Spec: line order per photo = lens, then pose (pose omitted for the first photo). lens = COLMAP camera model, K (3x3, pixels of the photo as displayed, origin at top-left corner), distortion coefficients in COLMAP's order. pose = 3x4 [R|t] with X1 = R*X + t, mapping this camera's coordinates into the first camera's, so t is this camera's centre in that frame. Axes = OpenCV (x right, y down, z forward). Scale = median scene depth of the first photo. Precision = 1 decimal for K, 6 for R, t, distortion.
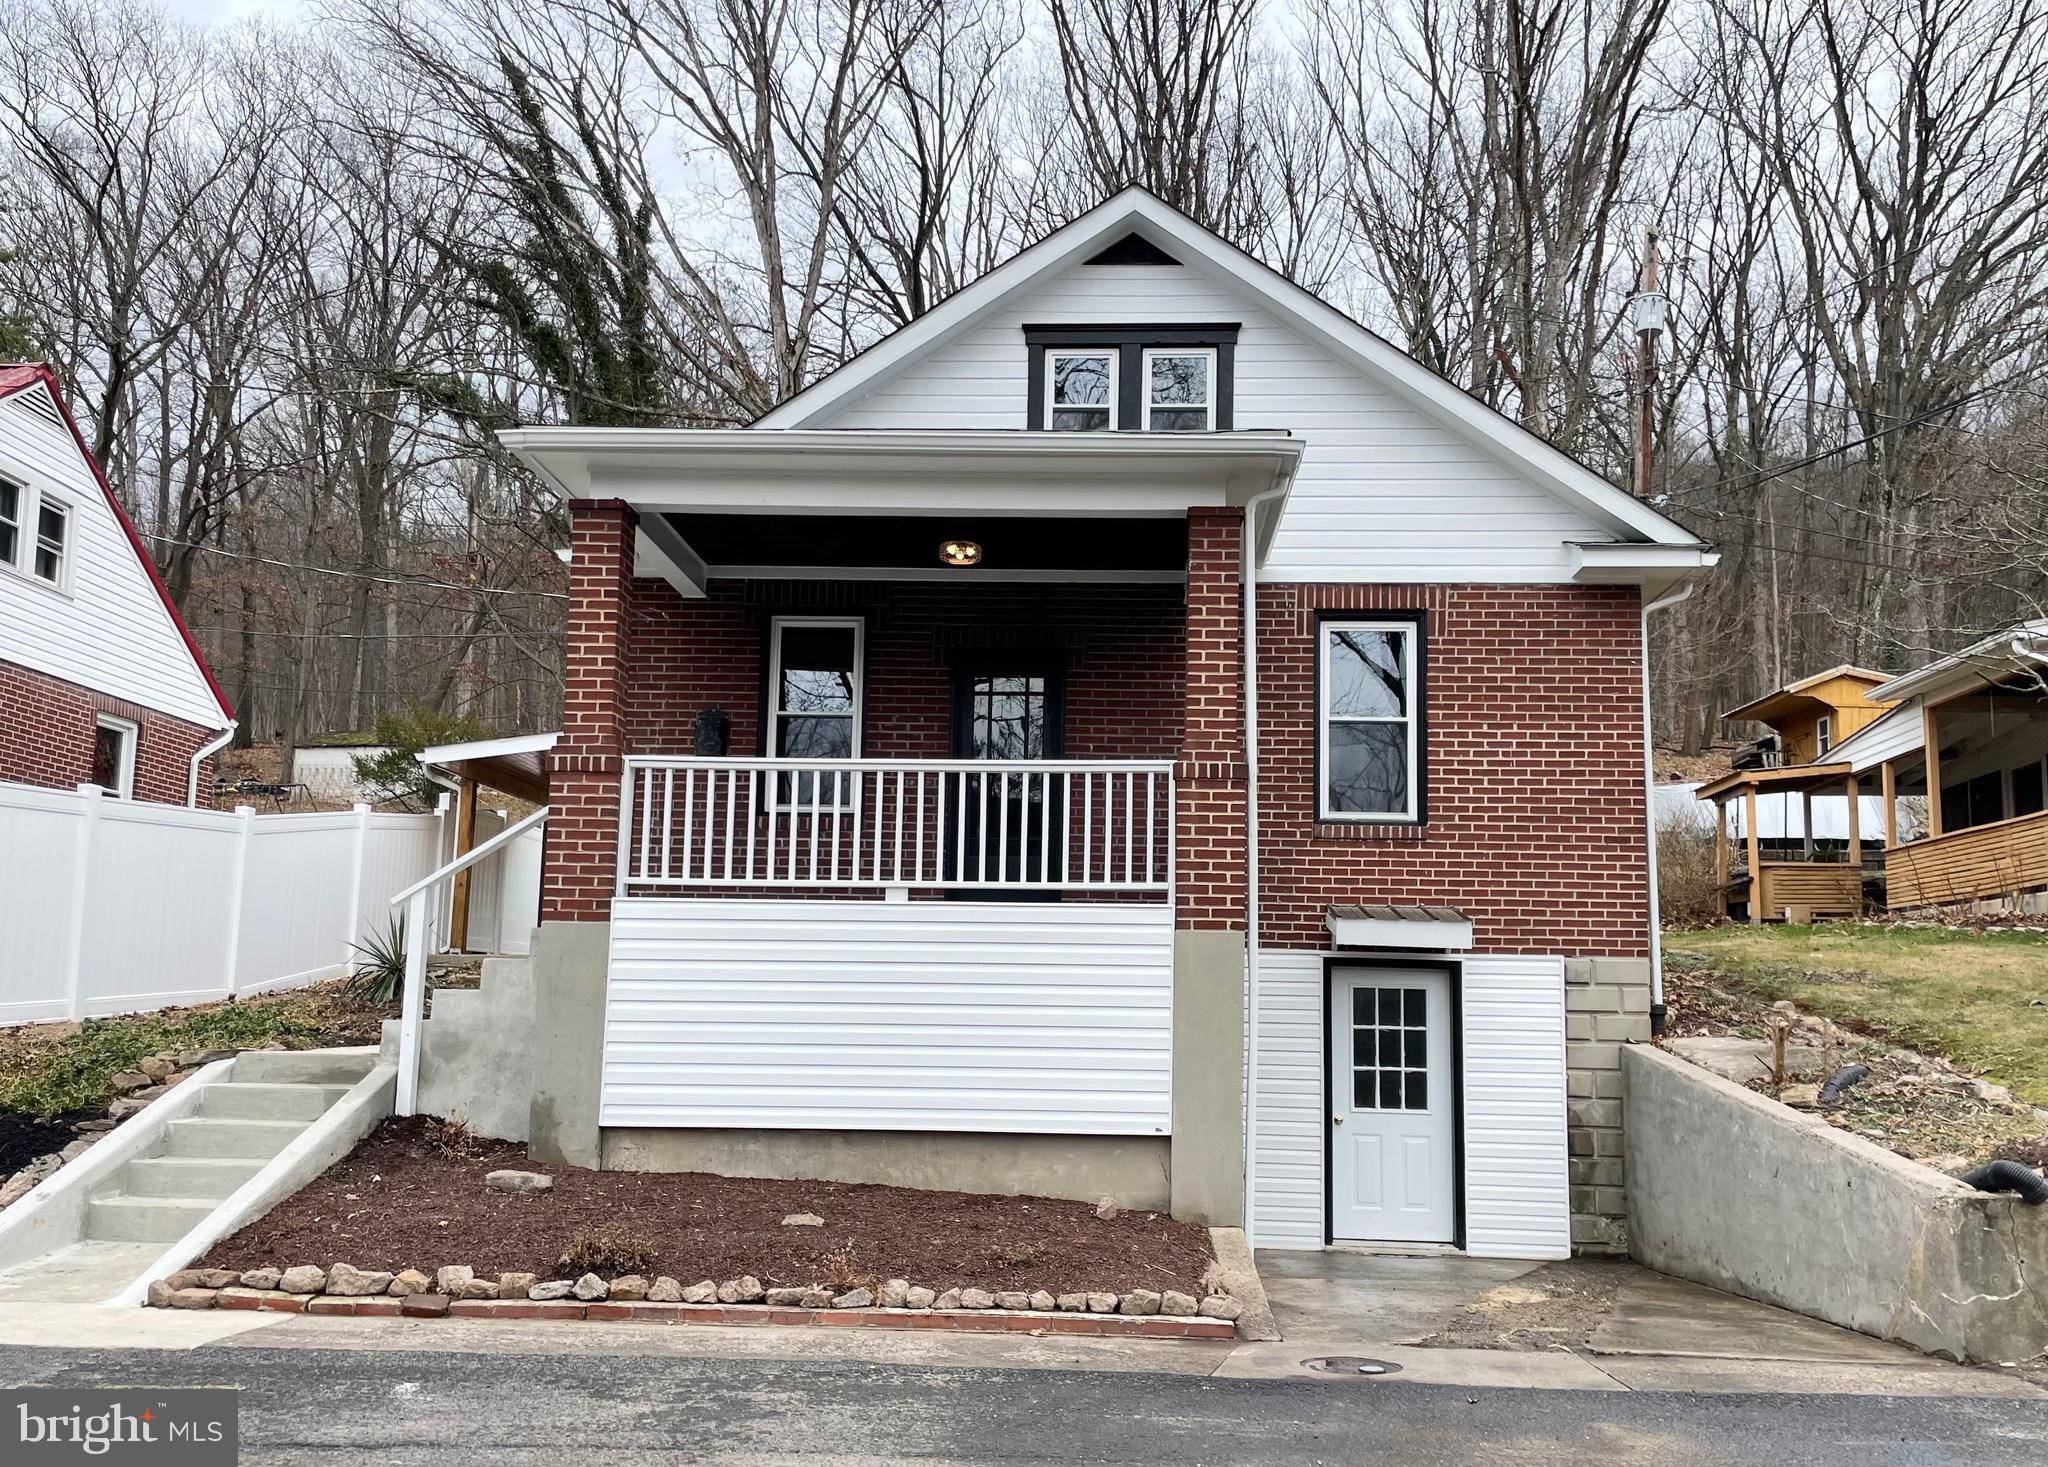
lens RADIAL K [[1762.4, 0, 1065.7], [0, 1762.4, 801.1], [0, 0, 1]] dist [0.028115, 0.000586]
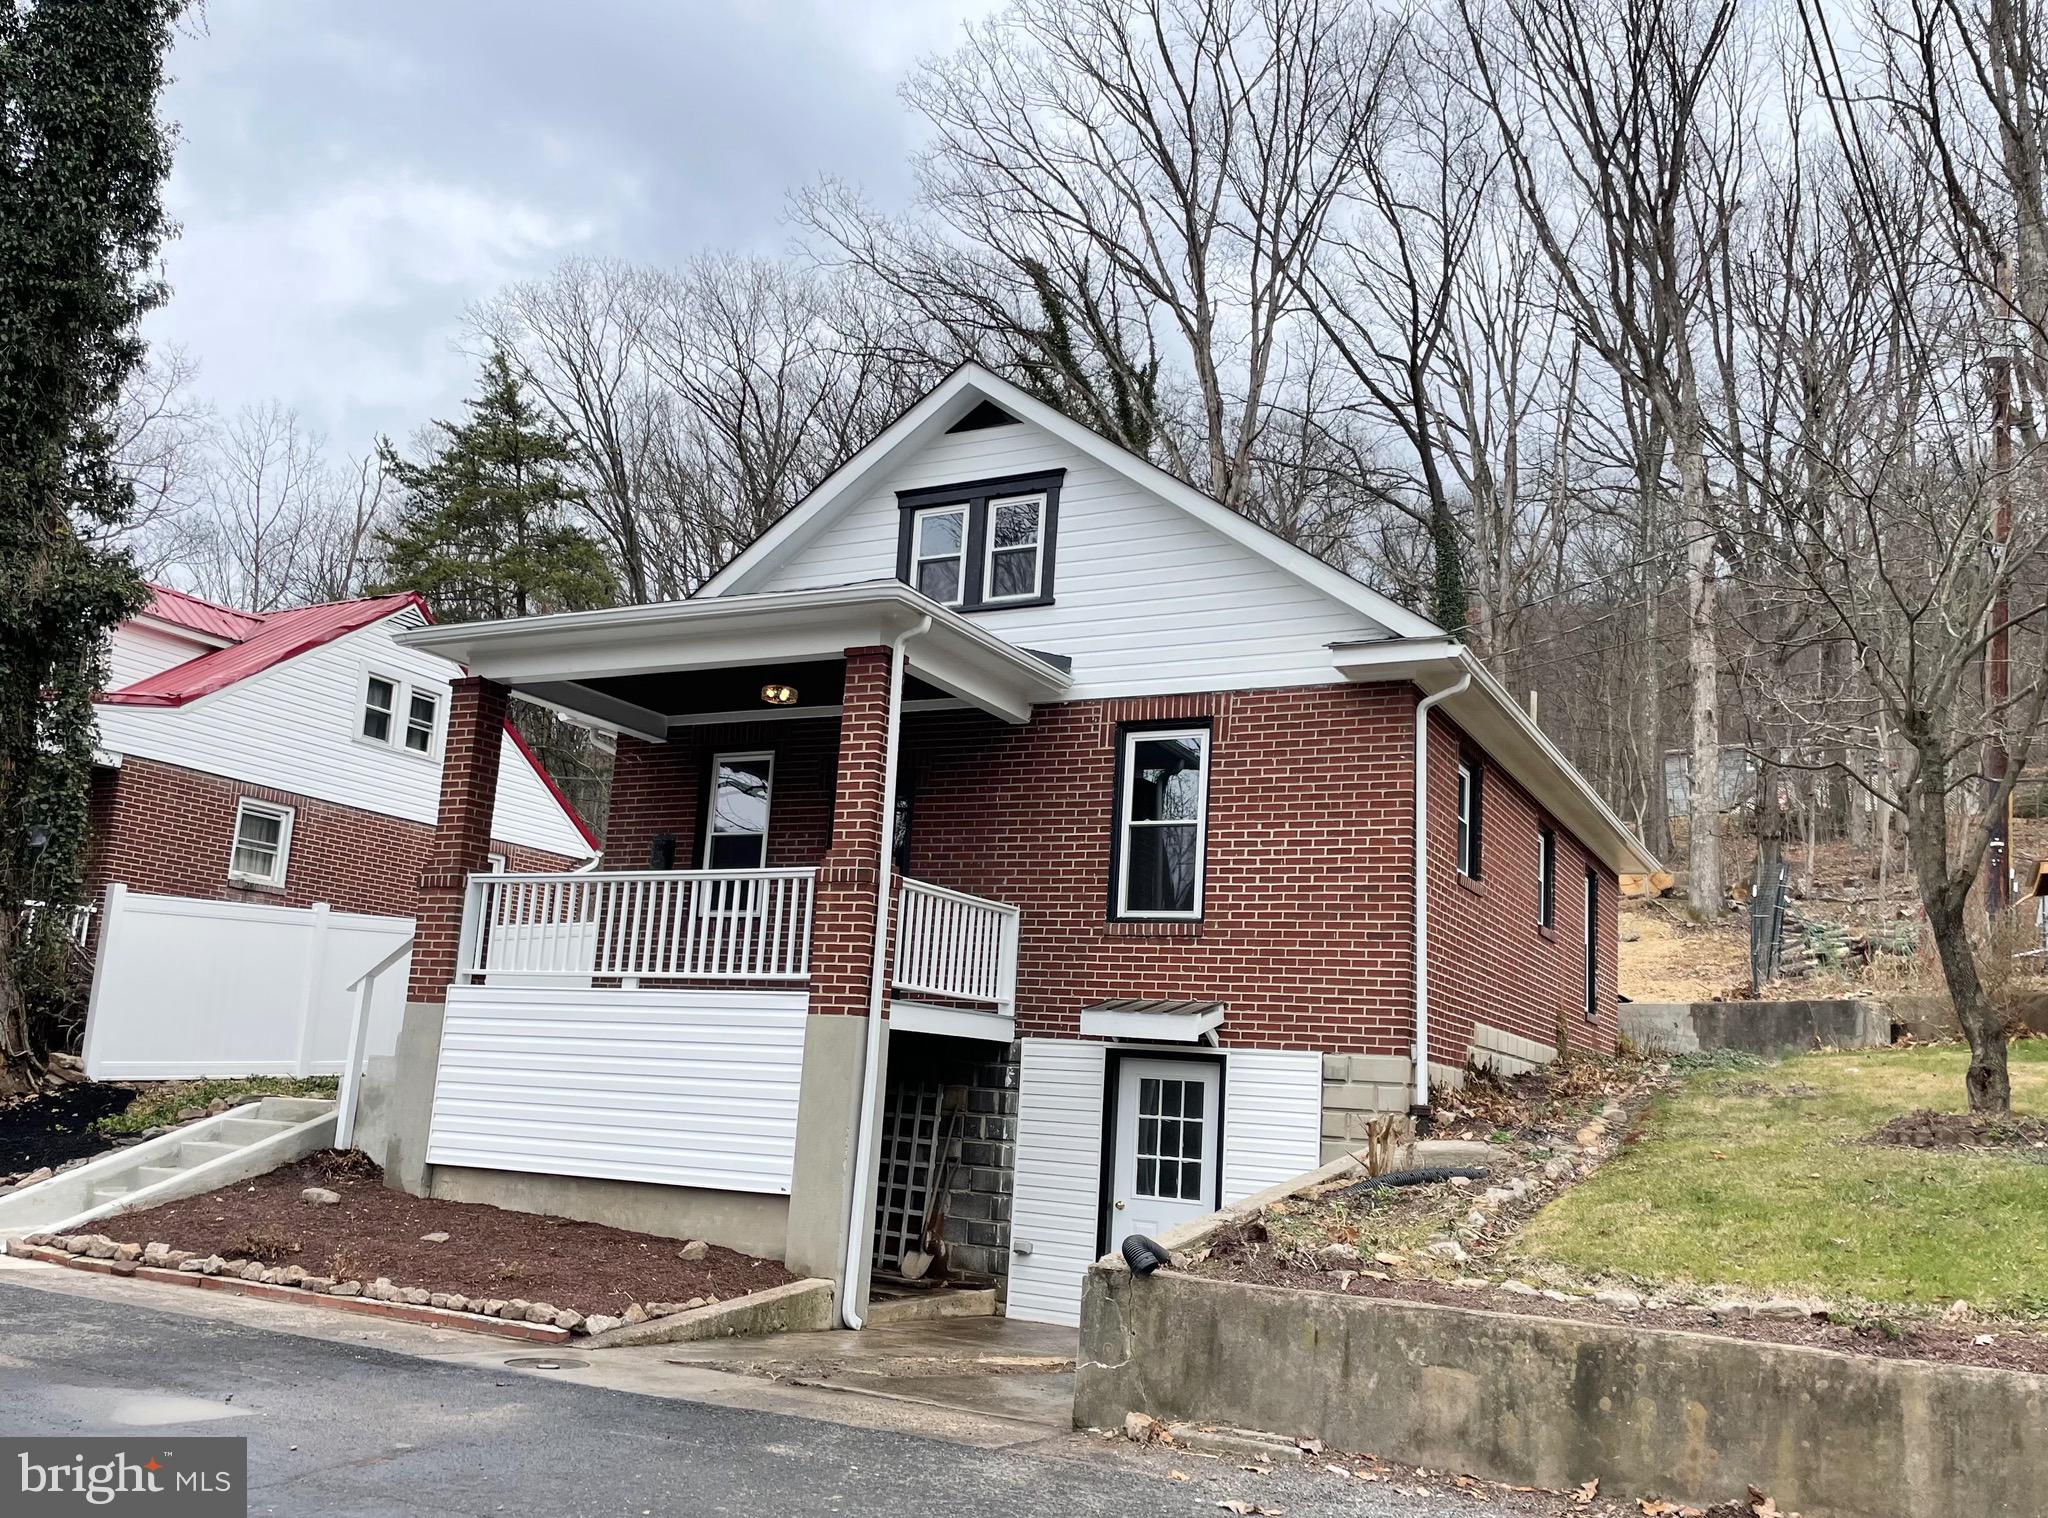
lens RADIAL K [[1768.0, 0, 1025.1], [0, 1768.0, 775.3], [0, 0, 1]] dist [0.040672, -0.053401]
pose [[0.896984, -0.046094, -0.439653, 0.576689], [0.011537, 0.996651, -0.080953, 0.010281], [0.441912, 0.067541, 0.894512, 0.013577]]
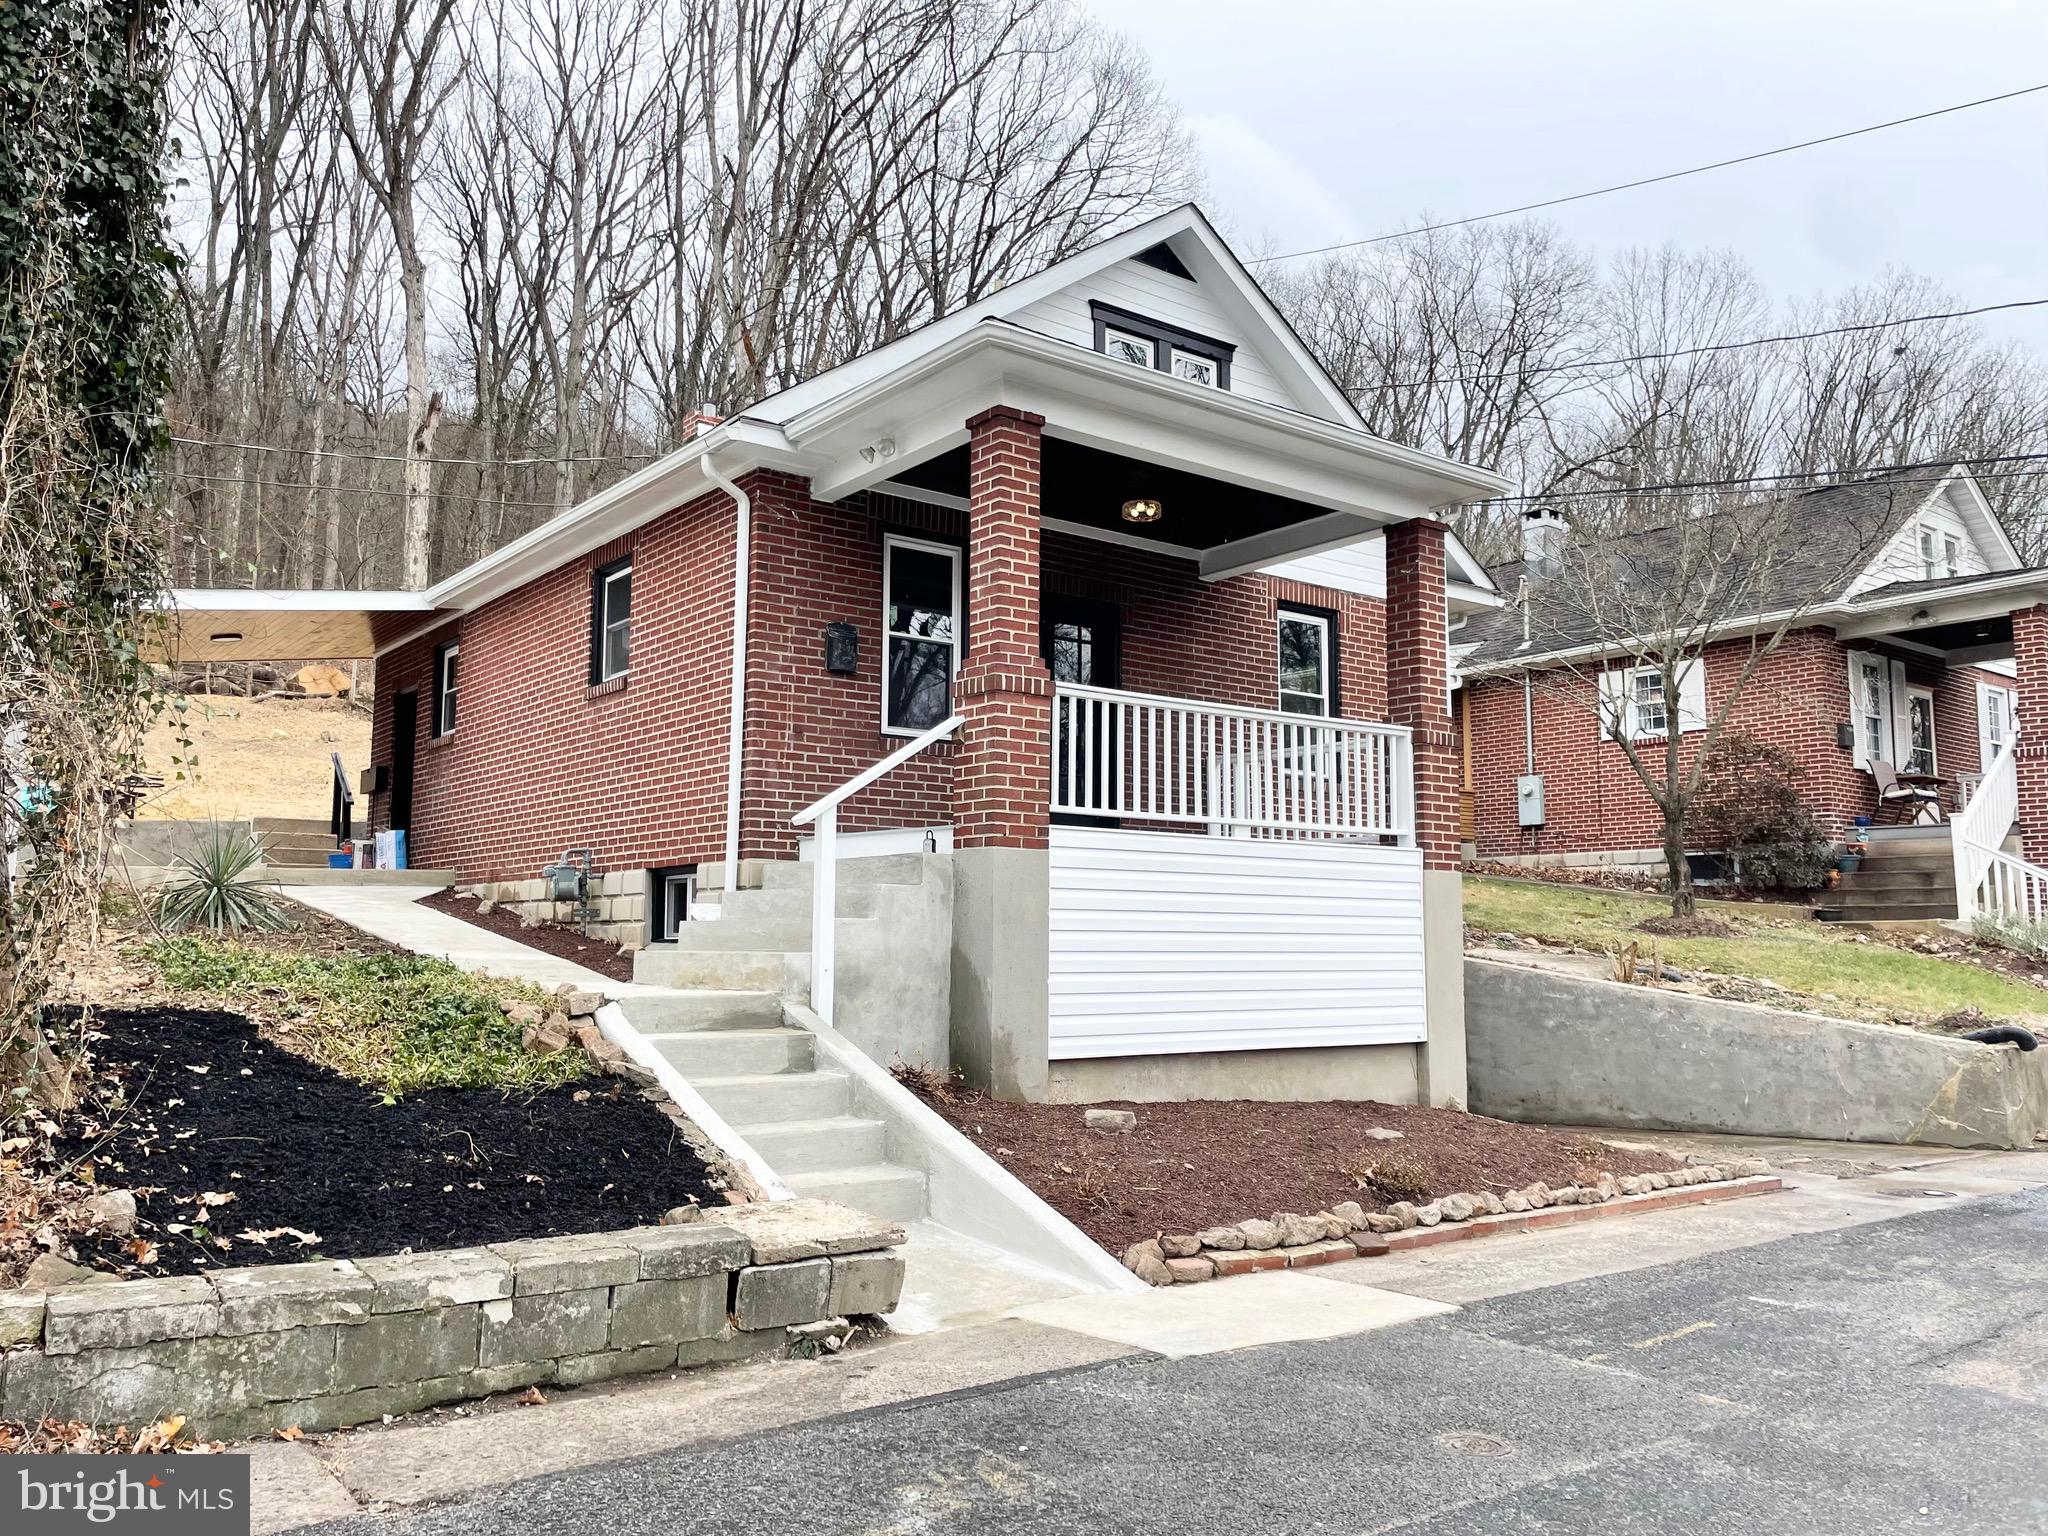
lens RADIAL K [[1577.2, 0, 1026.6], [0, 1577.2, 752.1], [0, 0, 1]] dist [0.009377, -0.002424]
pose [[0.775236, 0.066907, 0.628118, -0.674712], [-0.077379, 0.996944, -0.010692, 0.020488], [-0.626914, -0.040315, 0.778045, 0.273024]]
